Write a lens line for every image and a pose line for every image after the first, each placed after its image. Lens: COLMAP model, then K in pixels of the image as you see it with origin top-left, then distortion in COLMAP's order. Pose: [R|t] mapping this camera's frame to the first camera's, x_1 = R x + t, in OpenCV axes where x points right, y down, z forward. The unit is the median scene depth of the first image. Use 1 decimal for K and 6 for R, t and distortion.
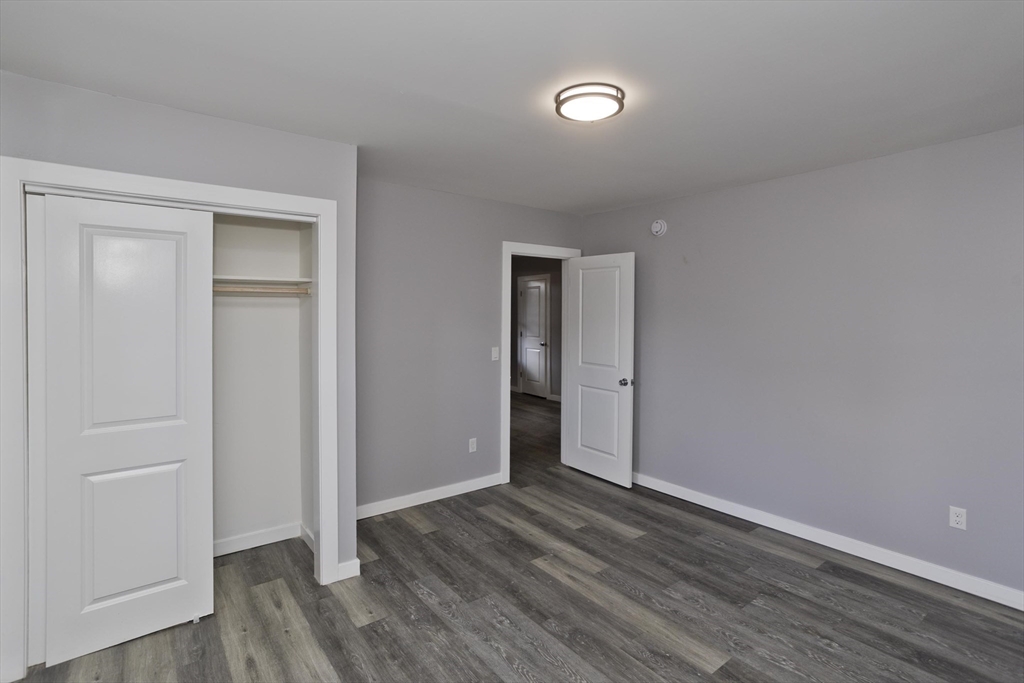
lens RADIAL K [[503.7, 0, 519.0], [0, 503.7, 318.6], [0, 0, 1]] dist [-0.027340, 0.016359]
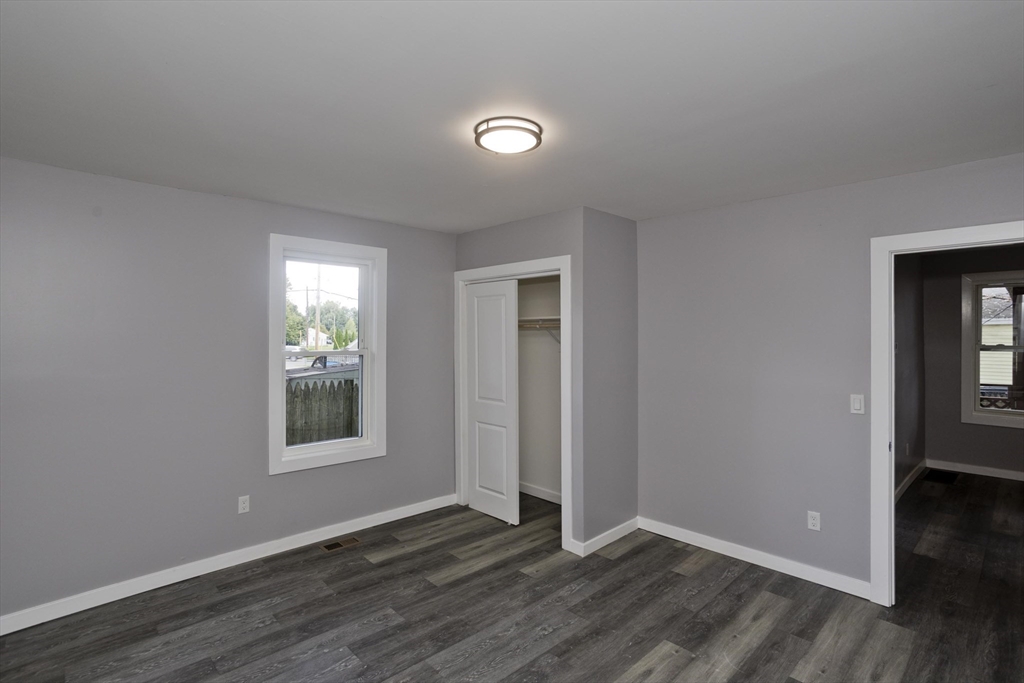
lens RADIAL K [[503.7, 0, 507.8], [0, 503.7, 337.5], [0, 0, 1]] dist [-0.027340, 0.016359]
pose [[0.104158, -0.001840, -0.994559, 0.854516], [-0.020260, 0.999787, -0.003972, -0.012597], [0.994354, 0.020563, 0.104099, 0.663234]]
